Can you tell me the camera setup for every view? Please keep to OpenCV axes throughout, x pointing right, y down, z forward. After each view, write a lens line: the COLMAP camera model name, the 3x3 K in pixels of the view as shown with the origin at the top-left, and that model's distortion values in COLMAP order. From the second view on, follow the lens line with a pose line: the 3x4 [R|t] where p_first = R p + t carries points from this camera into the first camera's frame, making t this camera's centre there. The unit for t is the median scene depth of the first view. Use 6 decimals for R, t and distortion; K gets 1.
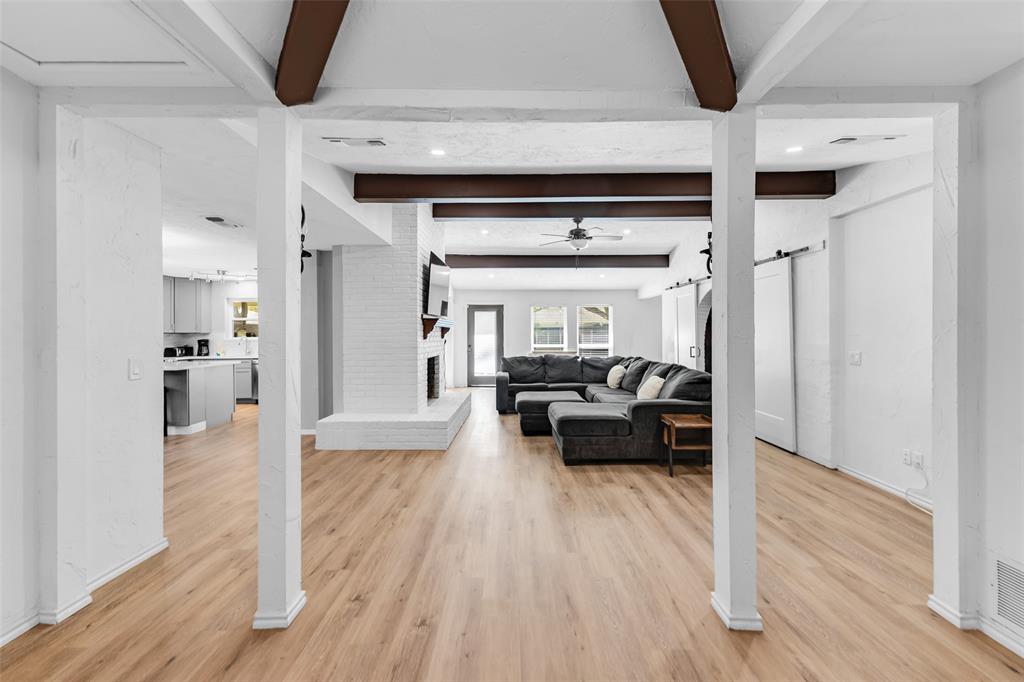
lens RADIAL K [[413.4, 0, 511.3], [0, 413.4, 332.0], [0, 0, 1]] dist [0.002594, 0.000300]
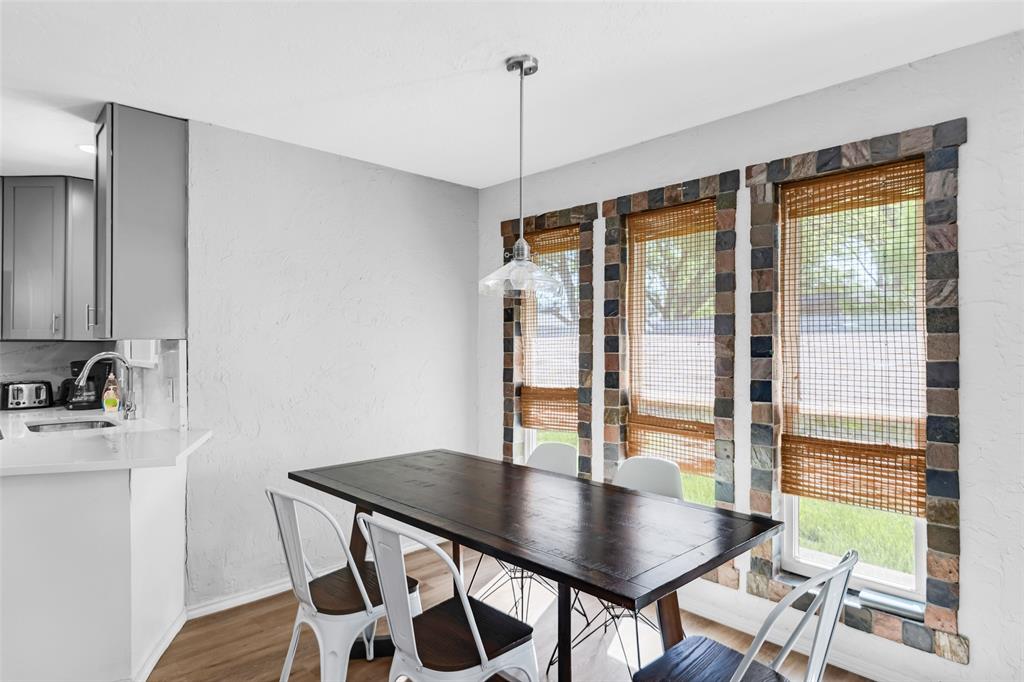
lens RADIAL K [[570.4, 0, 512.0], [0, 570.4, 341.0], [0, 0, 1]] dist [0.002828, 0.000632]
pose [[0.698924, 0.001836, -0.715194, -0.267624], [-0.000838, 0.999998, 0.001748, 0.002838], [0.715196, -0.000622, 0.698924, 1.416095]]
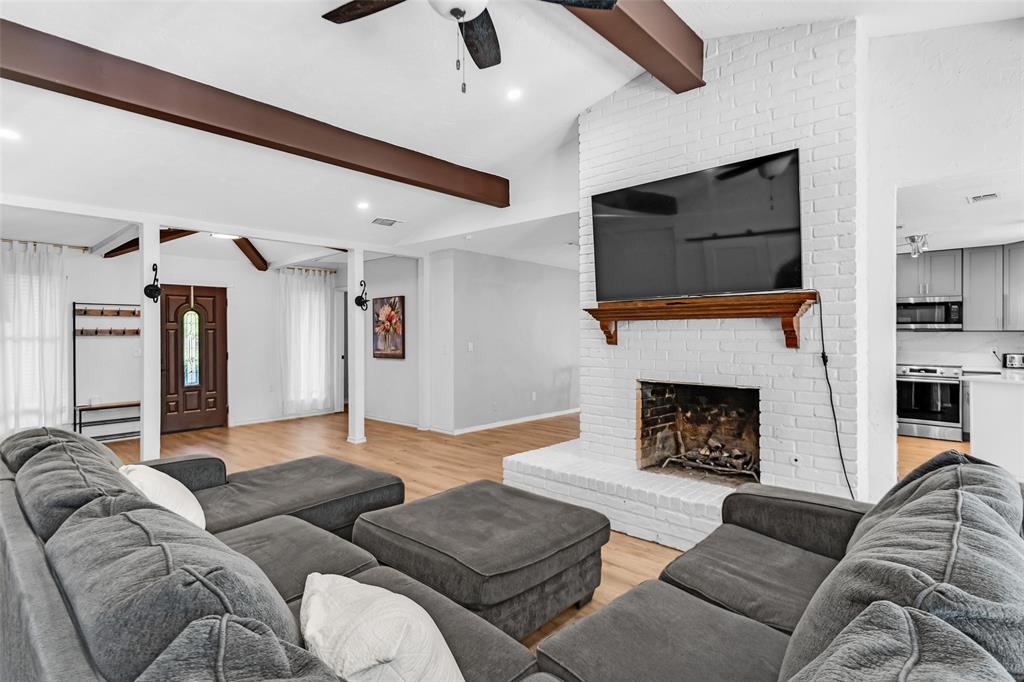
lens RADIAL K [[513.0, 0, 516.6], [0, 513.0, 333.5], [0, 0, 1]] dist [-0.000785, -0.000412]
pose [[-0.666571, 0.005286, -0.745422, 0.428018], [0.007941, 0.999968, -0.000010, 0.000575], [0.745399, -0.005926, -0.666592, 1.409875]]
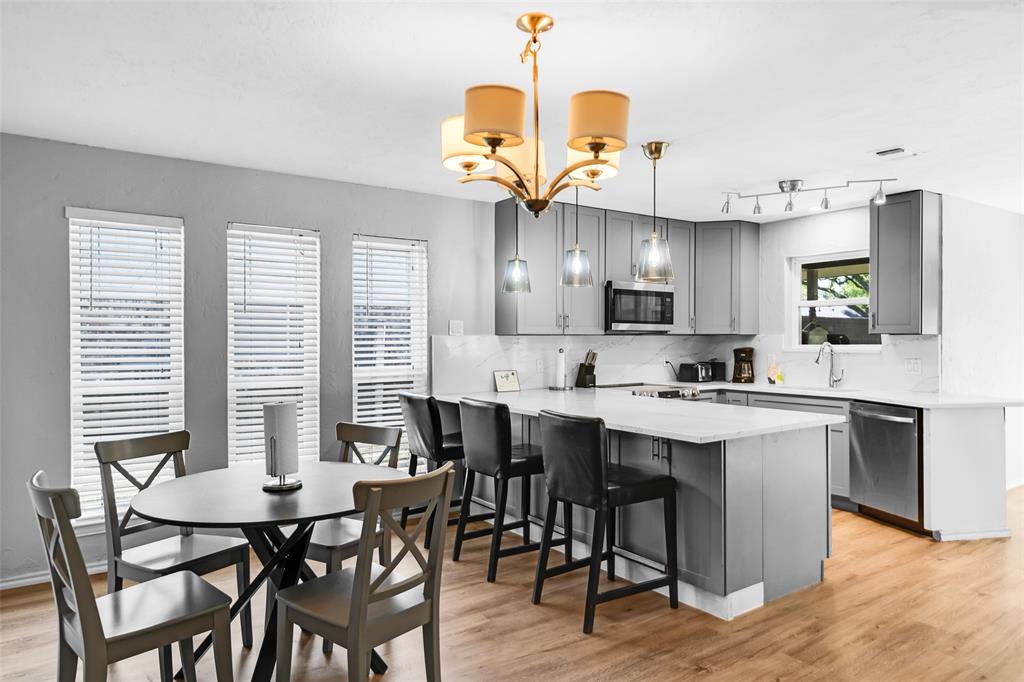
lens RADIAL K [[652.3, 0, 512.0], [0, 652.3, 341.0], [0, 0, 1]] dist [0.000202, -0.001331]
pose [[0.574608, 0.011714, -0.818345, -0.435739], [0.000054, 0.999897, 0.014350, -0.001435], [0.818429, -0.008290, 0.574548, 0.539916]]
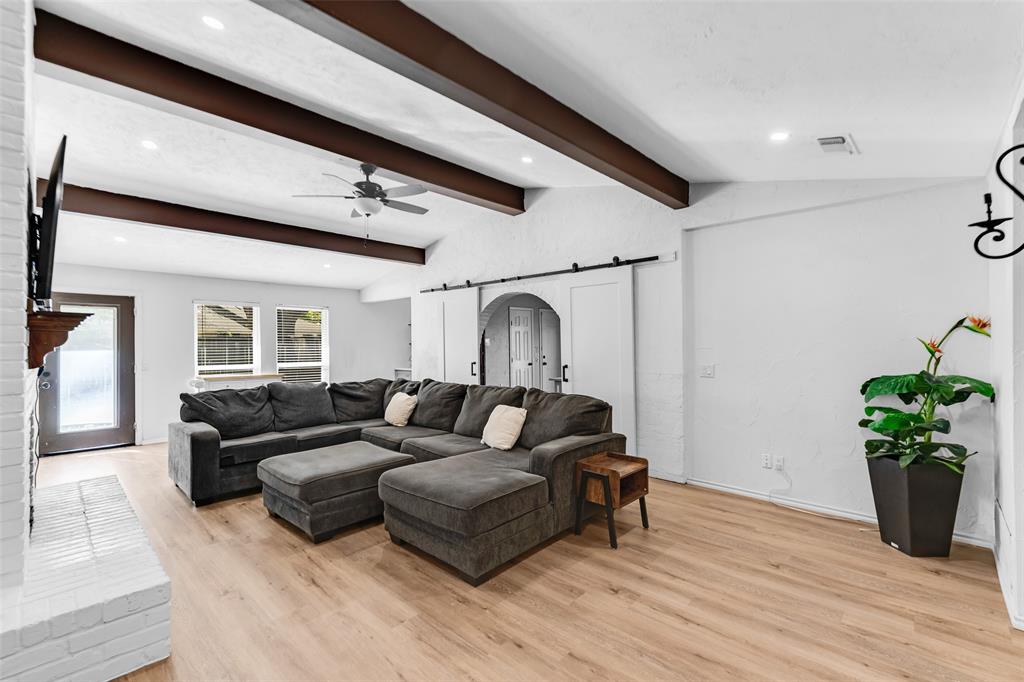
lens RADIAL K [[446.9, 0, 512.0], [0, 446.9, 341.0], [0, 0, 1]] dist [0.000076, 0.000056]
pose [[0.682128, 0.001848, 0.731231, -0.212742], [0.002709, 0.999984, -0.005054, -0.004055], [-0.731228, 0.005429, 0.682112, 0.425225]]
